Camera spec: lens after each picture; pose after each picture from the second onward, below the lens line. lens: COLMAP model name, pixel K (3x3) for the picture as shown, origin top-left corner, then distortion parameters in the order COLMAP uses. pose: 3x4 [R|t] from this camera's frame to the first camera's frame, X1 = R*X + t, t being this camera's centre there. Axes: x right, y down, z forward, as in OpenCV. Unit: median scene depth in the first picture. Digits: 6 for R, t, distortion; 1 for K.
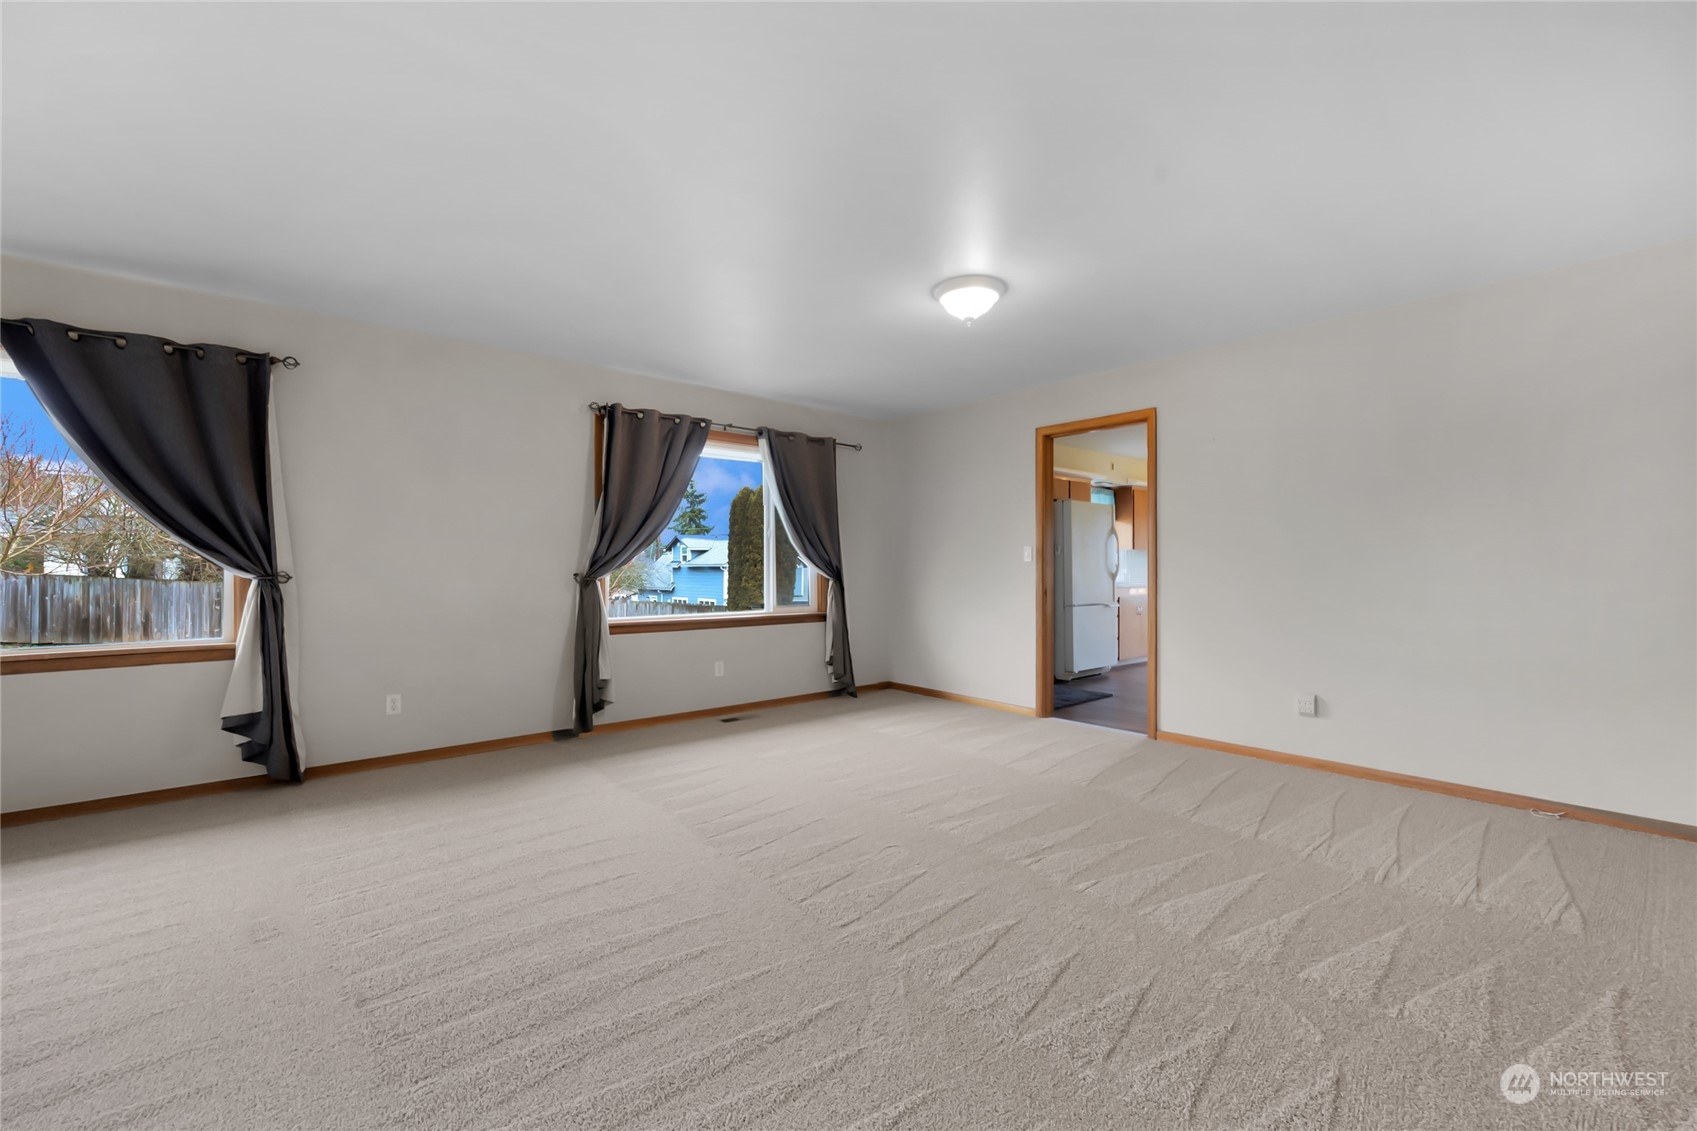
lens RADIAL K [[701.4, 0, 849.9], [0, 701.4, 569.2], [0, 0, 1]] dist [0.000631, 0.000391]
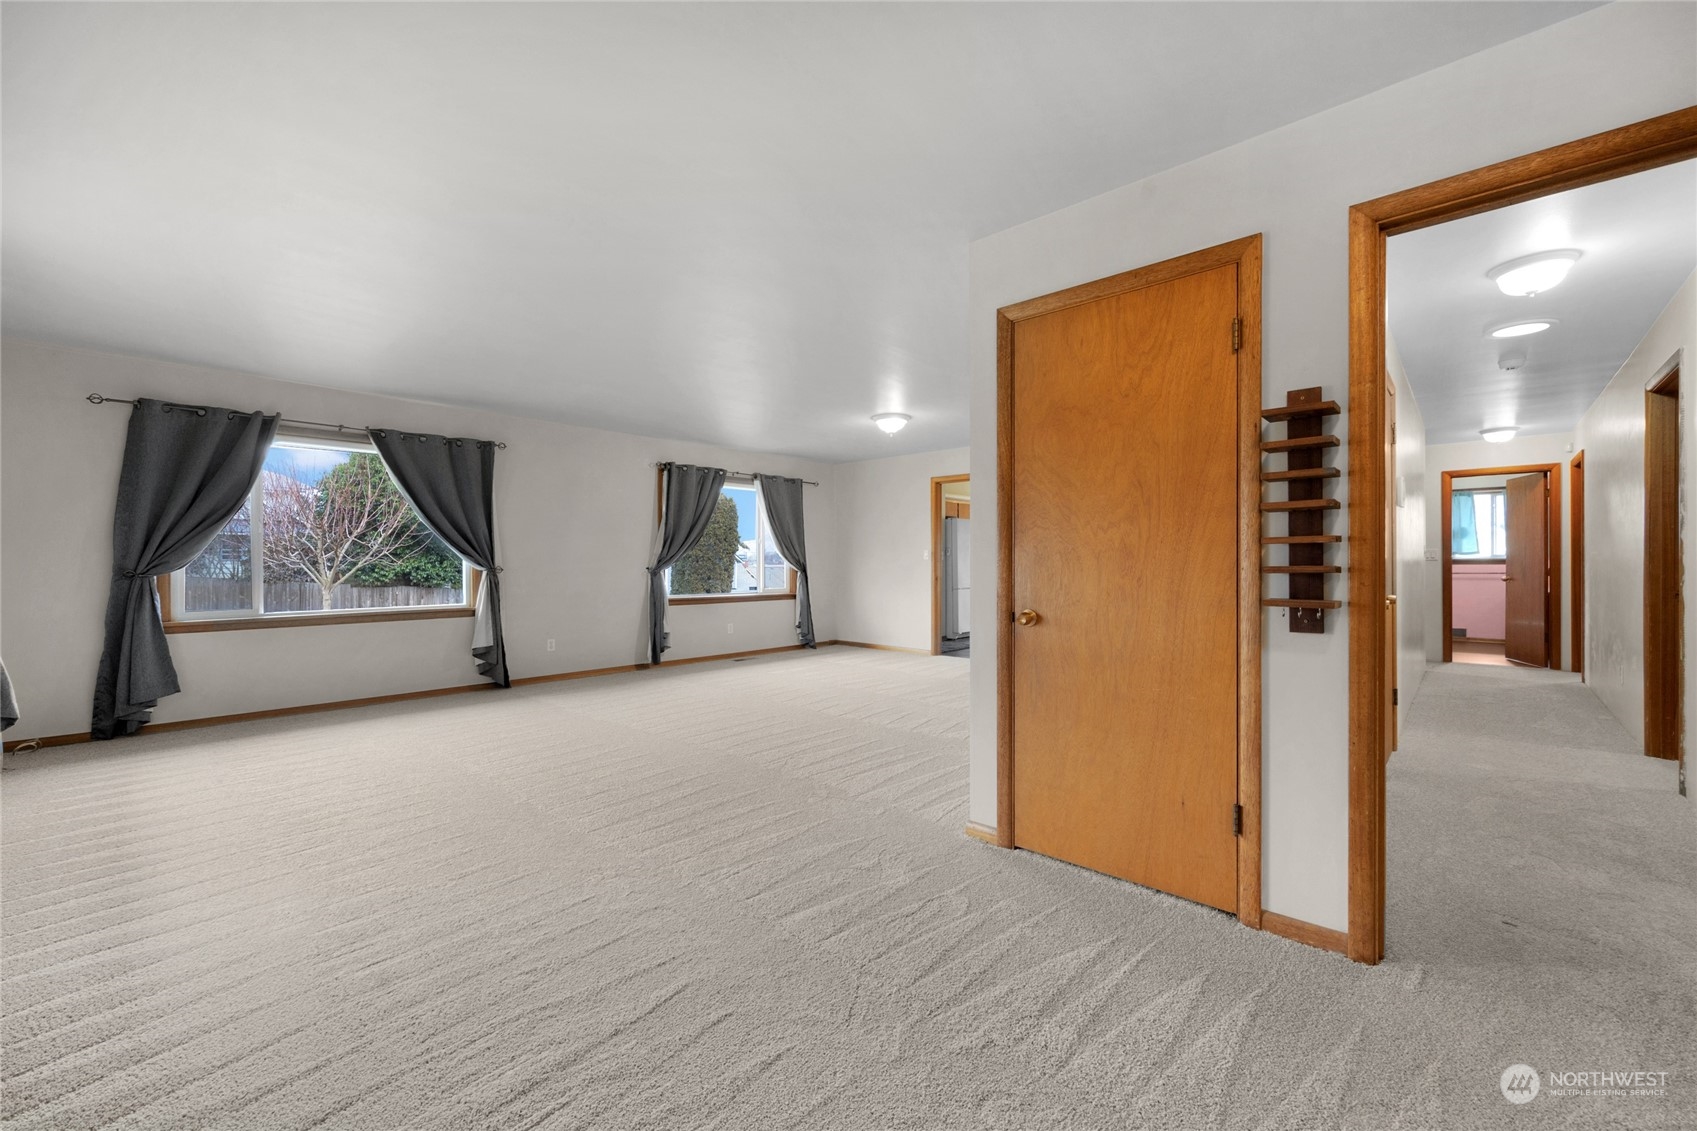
lens RADIAL K [[615.9, 0, 810.0], [0, 615.9, 564.7], [0, 0, 1]] dist [0.000046, 0.000038]
pose [[0.998968, -0.000616, 0.045419, -0.079214], [0.000628, 1.000000, -0.000245, 0.000454], [-0.045419, 0.000273, 0.998968, -0.411598]]
